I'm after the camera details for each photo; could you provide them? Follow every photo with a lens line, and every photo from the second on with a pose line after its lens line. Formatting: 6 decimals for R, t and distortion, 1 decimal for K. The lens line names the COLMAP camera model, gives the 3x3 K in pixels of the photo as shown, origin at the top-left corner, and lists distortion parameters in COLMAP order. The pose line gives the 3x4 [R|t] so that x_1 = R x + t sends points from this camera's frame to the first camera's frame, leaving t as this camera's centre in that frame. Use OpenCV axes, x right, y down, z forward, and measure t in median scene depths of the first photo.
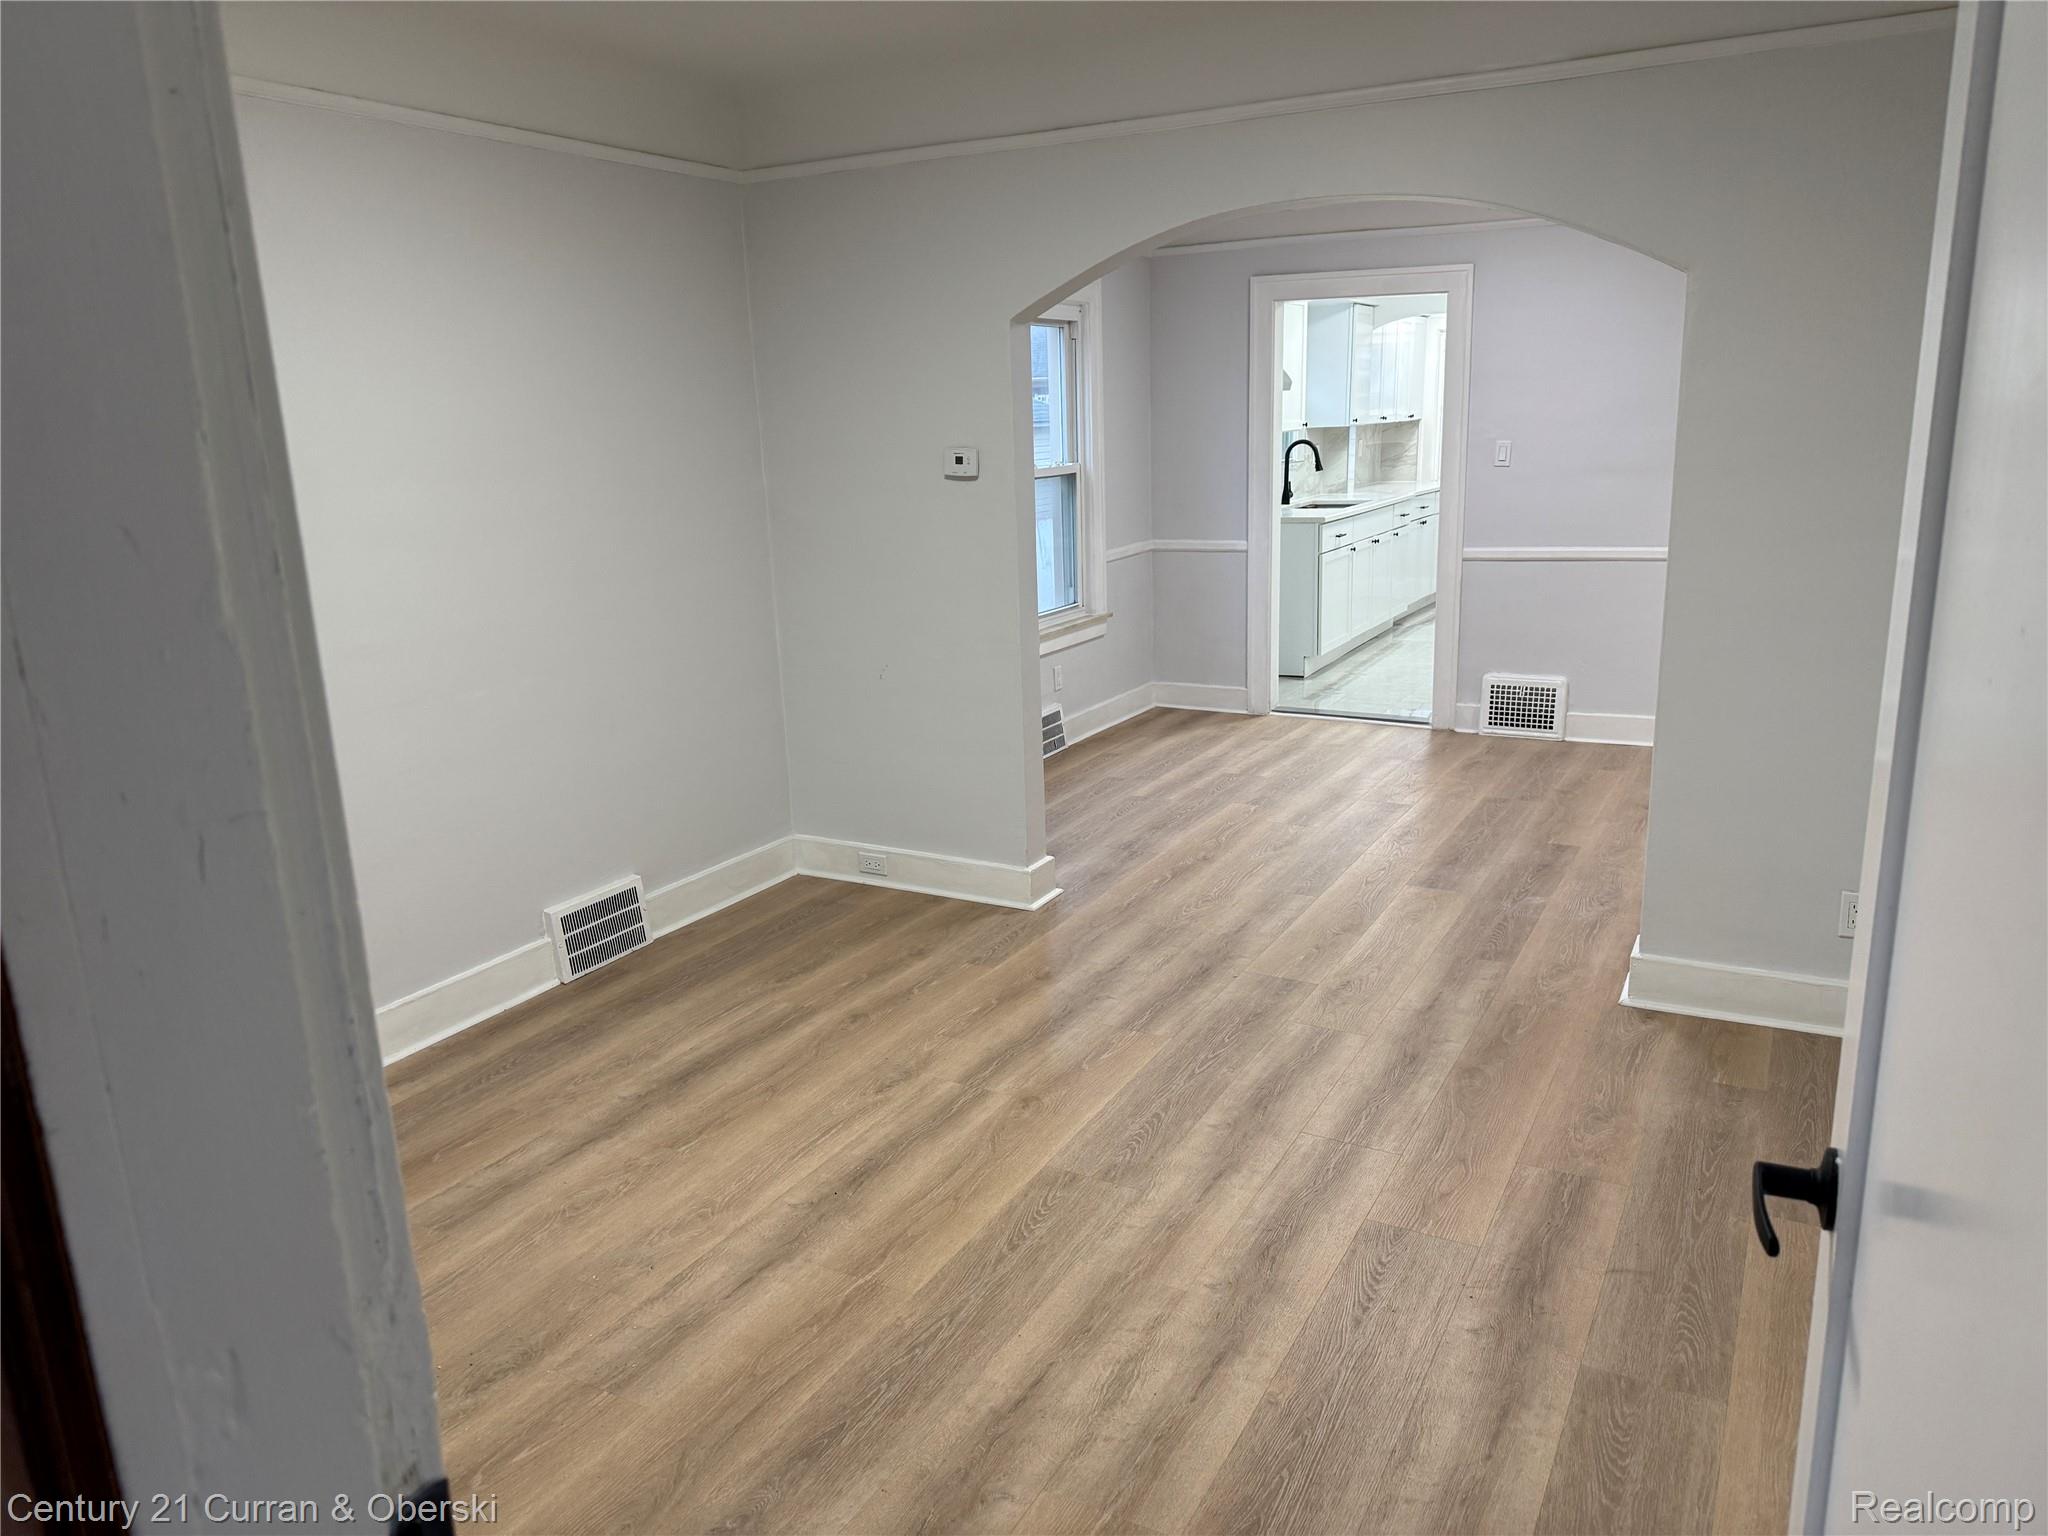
lens RADIAL K [[1423.1, 0, 1024.0], [0, 1423.1, 768.0], [0, 0, 1]] dist [0.142692, -0.223041]
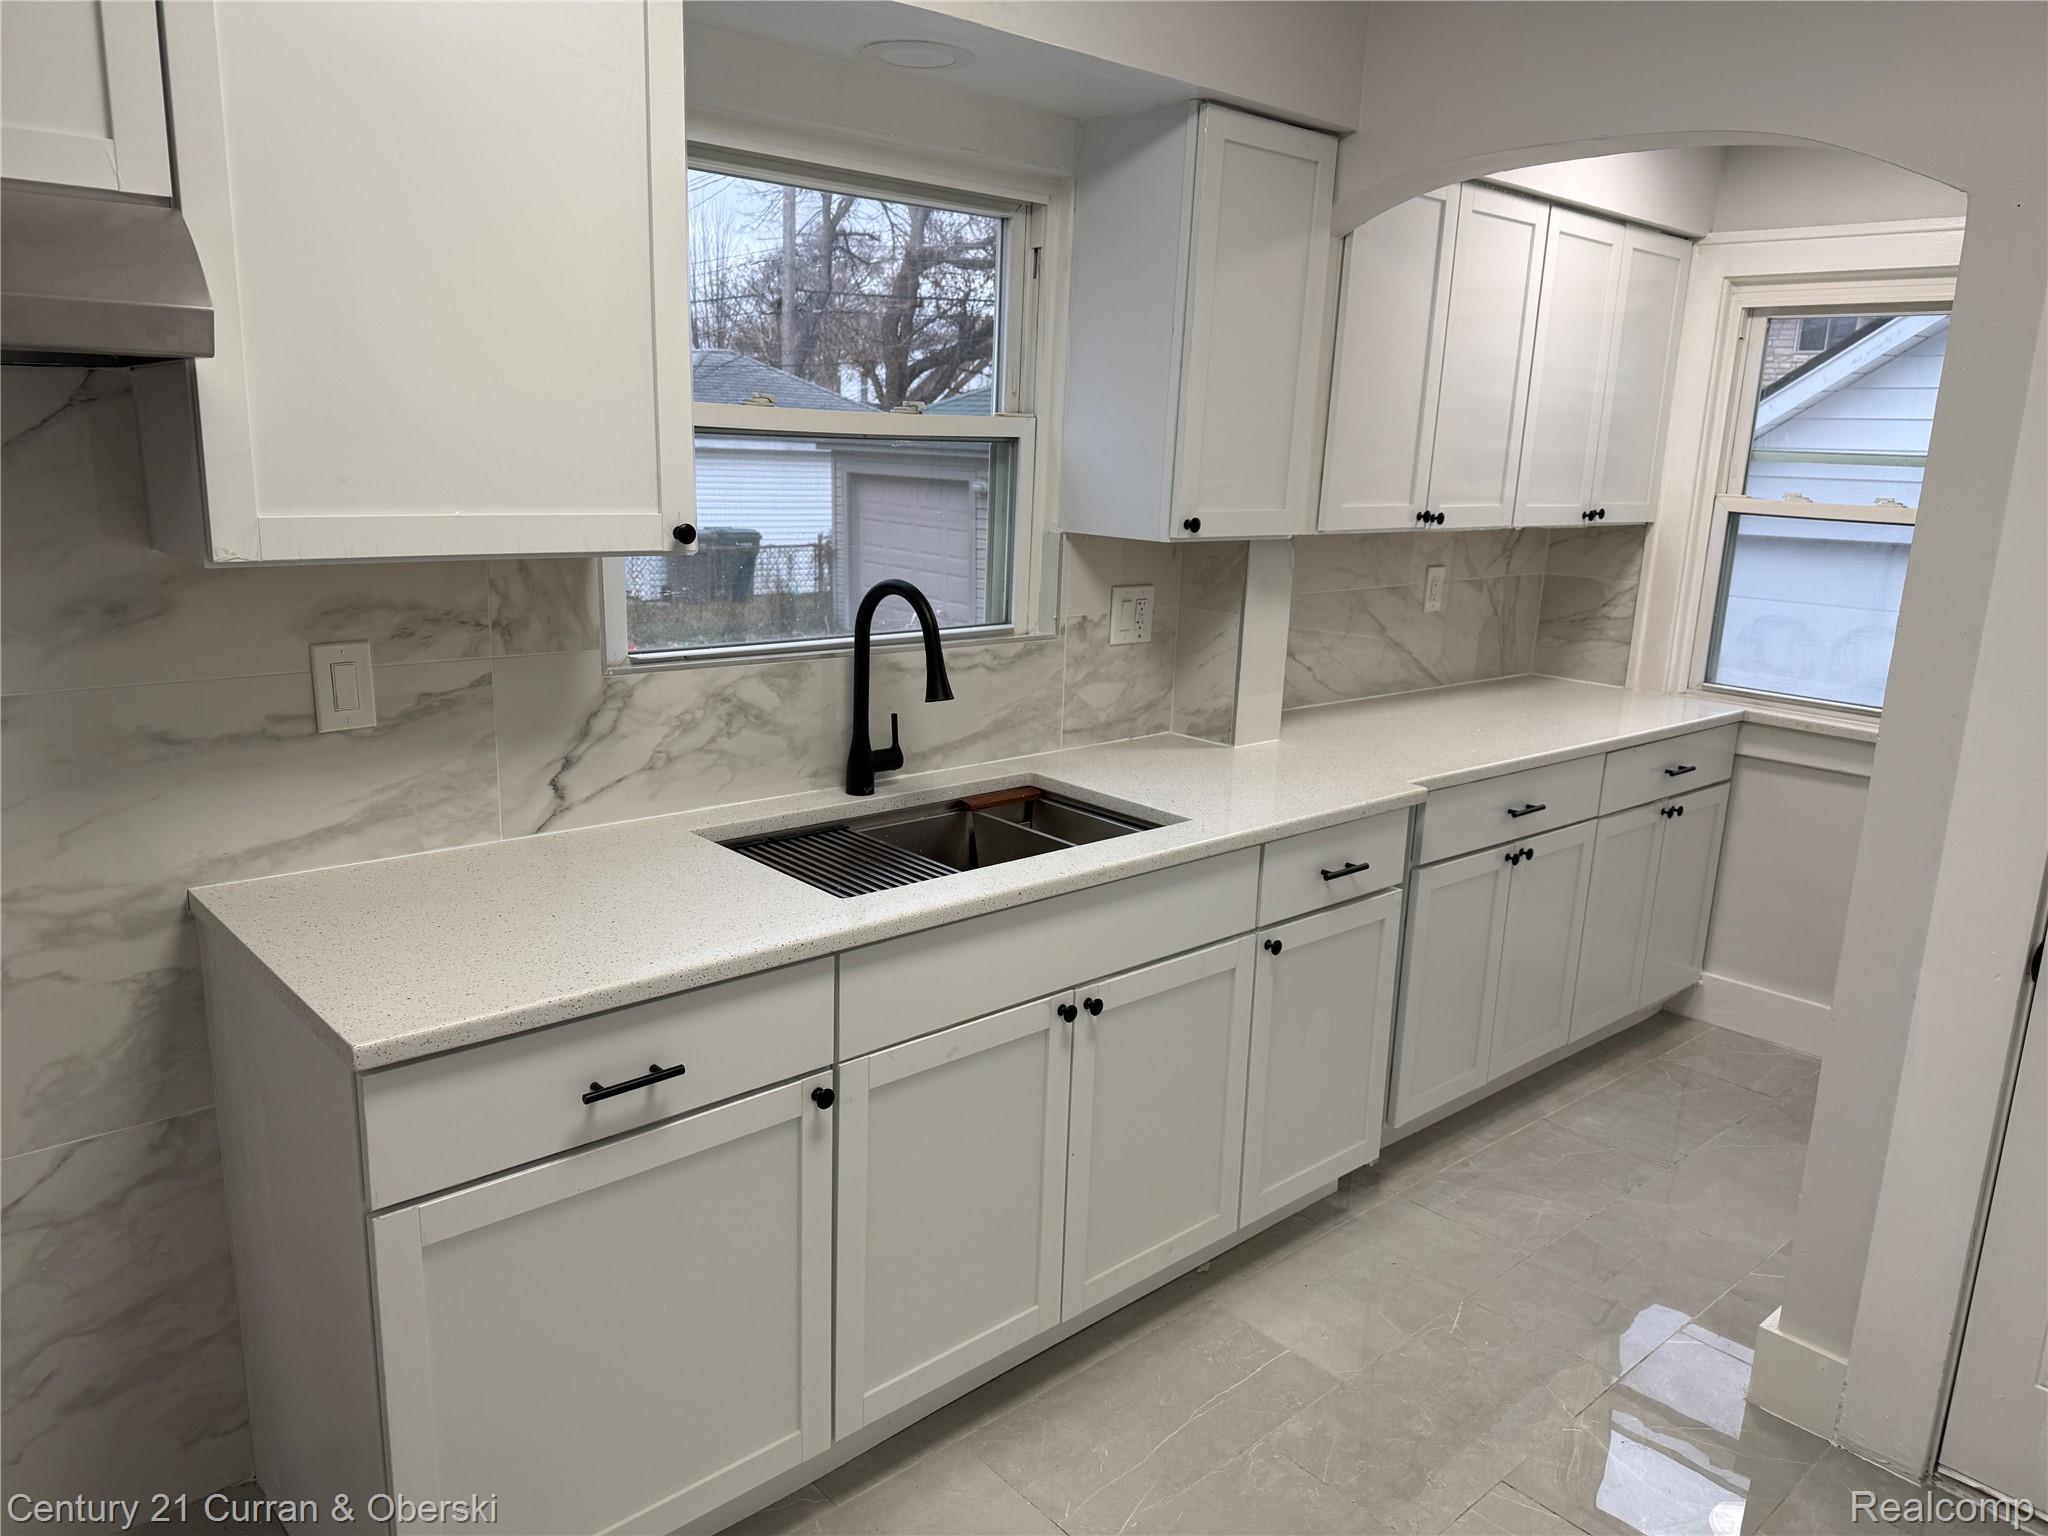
lens RADIAL K [[1423.1, 0, 1024.0], [0, 1423.1, 768.0], [0, 0, 1]] dist [0.142692, -0.223041]
pose [[0.940624, 0.136441, -0.310821, 0.633032], [-0.141488, 0.989919, 0.006365, -0.411890], [0.308556, 0.037991, 0.950447, 1.562916]]
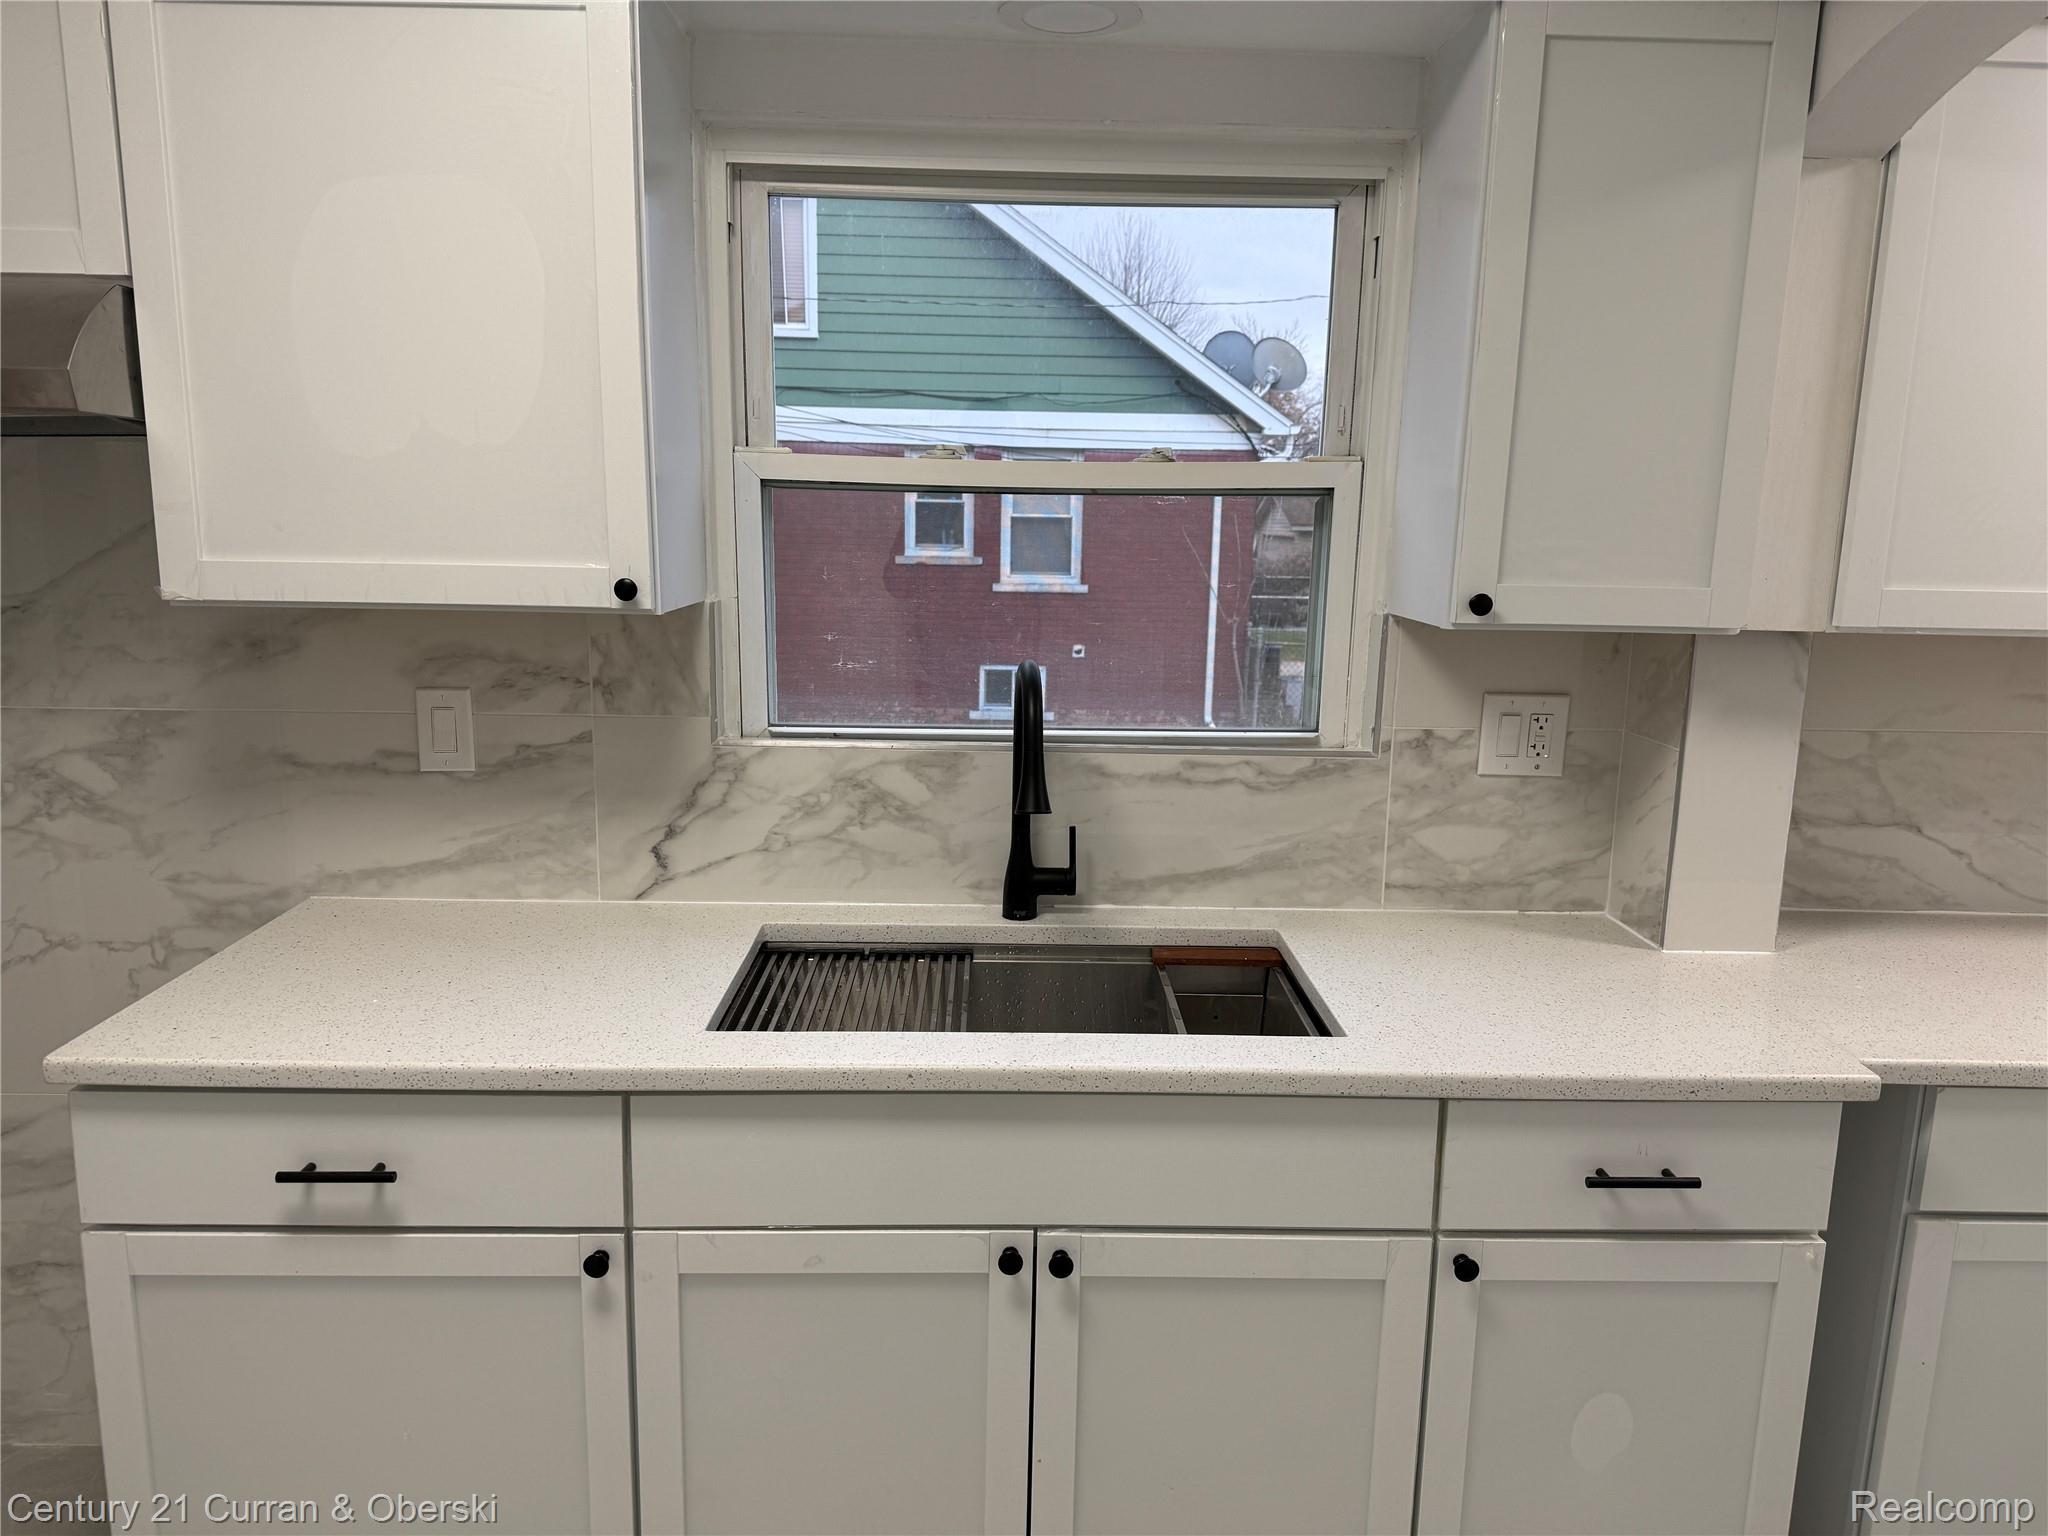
lens RADIAL K [[1427.8, 0, 1026.4], [0, 1427.8, 775.2], [0, 0, 1]] dist [0.080535, -0.102848]
pose [[0.495569, 0.197613, -0.845790, 0.799445], [-0.240819, 0.966859, 0.084798, -0.480622], [0.834516, 0.161659, 0.526734, 1.857936]]
